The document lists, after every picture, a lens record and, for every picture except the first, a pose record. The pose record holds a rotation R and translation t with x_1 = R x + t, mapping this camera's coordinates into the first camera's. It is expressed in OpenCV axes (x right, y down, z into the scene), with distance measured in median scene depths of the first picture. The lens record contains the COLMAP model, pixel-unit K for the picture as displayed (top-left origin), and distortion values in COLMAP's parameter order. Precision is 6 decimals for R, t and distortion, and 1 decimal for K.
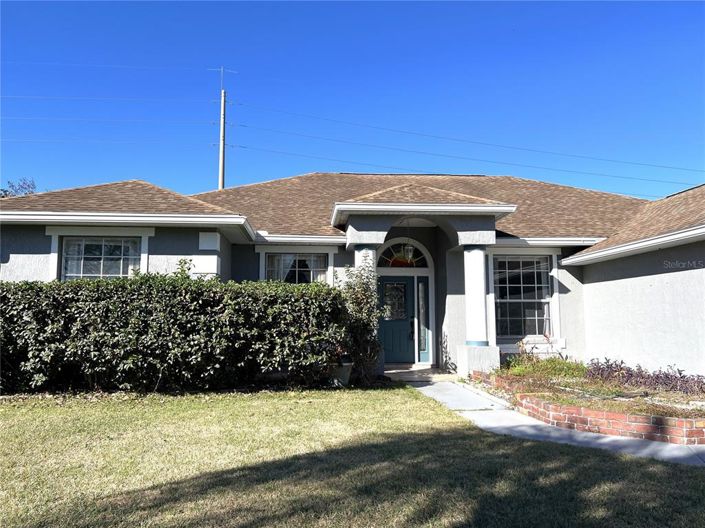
lens RADIAL K [[488.2, 0, 352.5], [0, 488.2, 264.0], [0, 0, 1]] dist [0.005659, -0.045517]
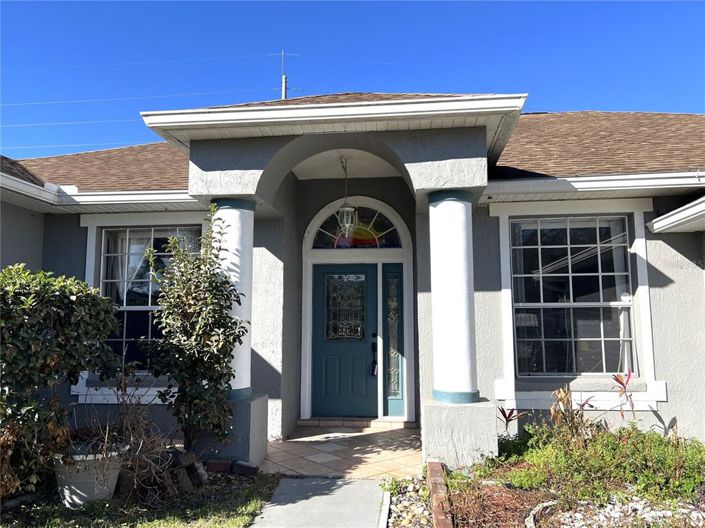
lens RADIAL K [[531.5, 0, 352.5], [0, 531.5, 264.0], [0, 0, 1]] dist [0.055312, -0.067133]
pose [[0.984472, -0.024690, -0.173794, 0.221509], [0.023830, 0.999691, -0.007032, 0.031469], [0.173914, 0.002781, 0.984757, 0.410985]]
